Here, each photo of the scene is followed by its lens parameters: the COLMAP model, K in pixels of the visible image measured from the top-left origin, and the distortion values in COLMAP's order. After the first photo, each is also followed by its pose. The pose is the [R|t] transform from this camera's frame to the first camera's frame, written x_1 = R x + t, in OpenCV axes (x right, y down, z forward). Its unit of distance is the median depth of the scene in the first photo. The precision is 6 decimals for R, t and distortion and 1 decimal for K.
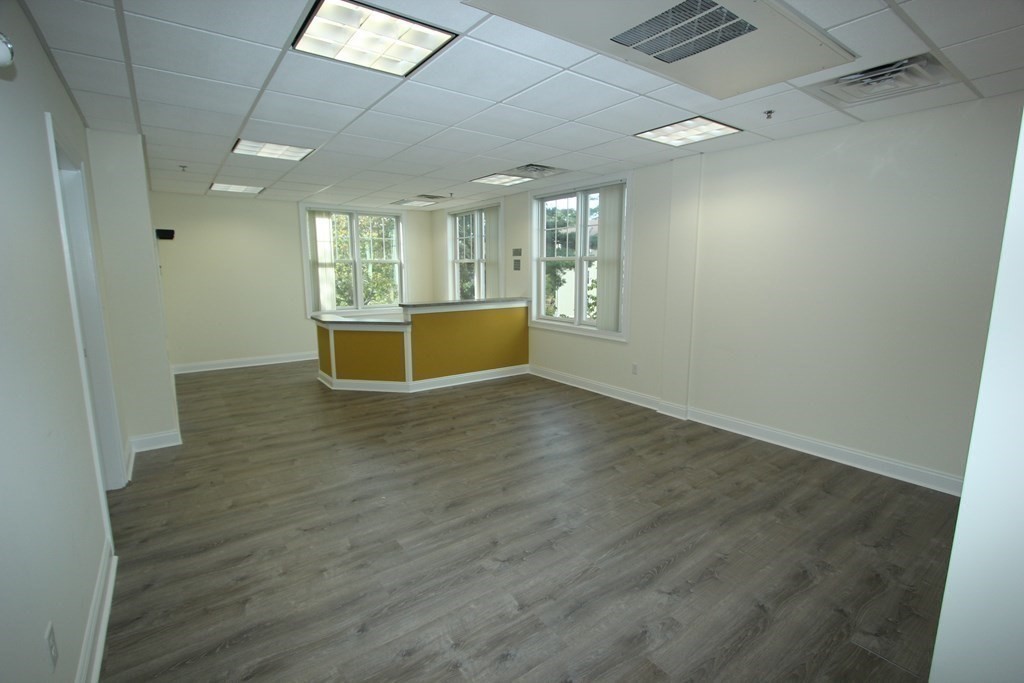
lens RADIAL K [[473.0, 0, 509.5], [0, 473.0, 346.5], [0, 0, 1]] dist [-0.019177, -0.000511]
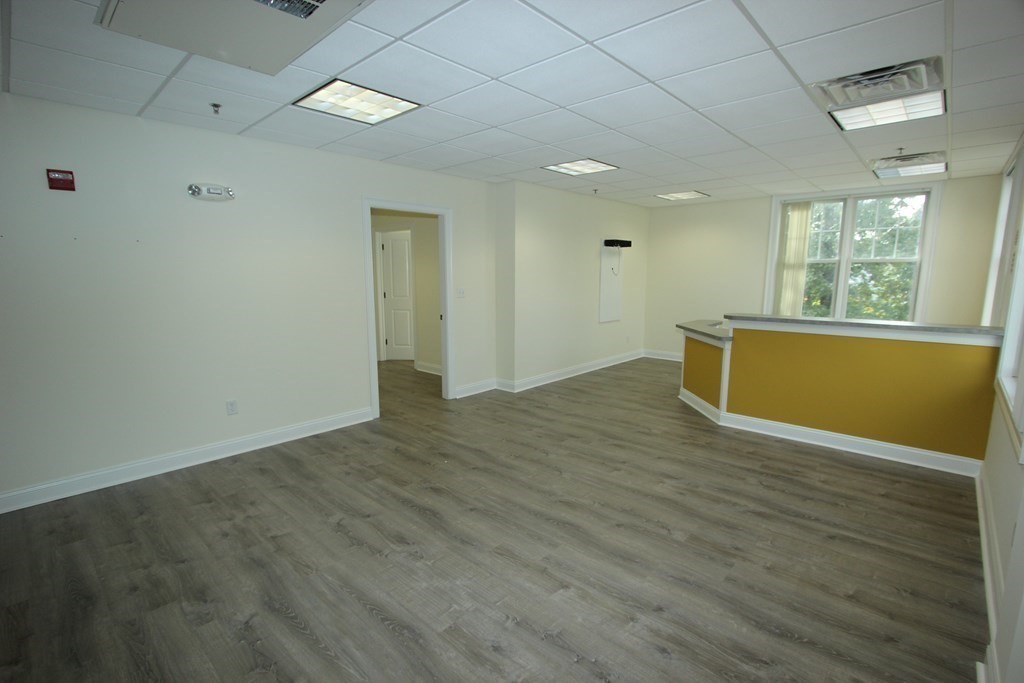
lens RADIAL K [[473.0, 0, 516.3], [0, 473.0, 347.1], [0, 0, 1]] dist [-0.019177, -0.000511]
pose [[0.192472, 0.152958, -0.969308, 0.656548], [-0.159141, 0.979567, 0.122977, -0.102408], [0.968312, 0.130587, 0.212881, 0.659406]]
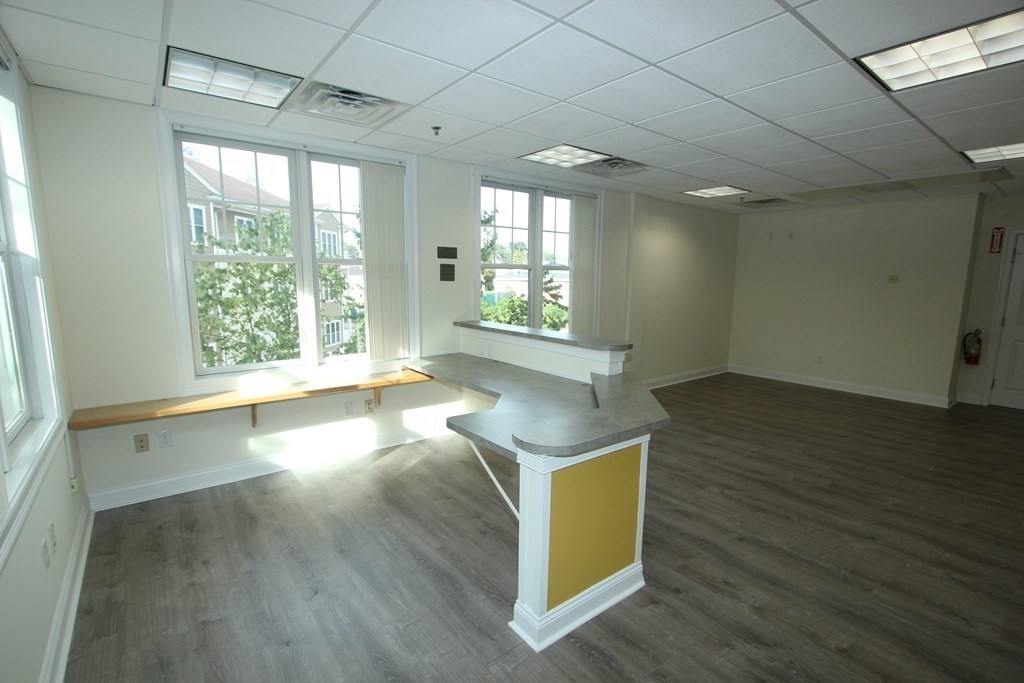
lens RADIAL K [[473.0, 0, 515.5], [0, 473.0, 347.2], [0, 0, 1]] dist [-0.019177, -0.000511]
pose [[-0.033331, -0.145199, 0.988841, -1.031432], [0.156371, 0.976448, 0.148650, -0.251126], [-0.987136, 0.159581, -0.009841, 1.517563]]
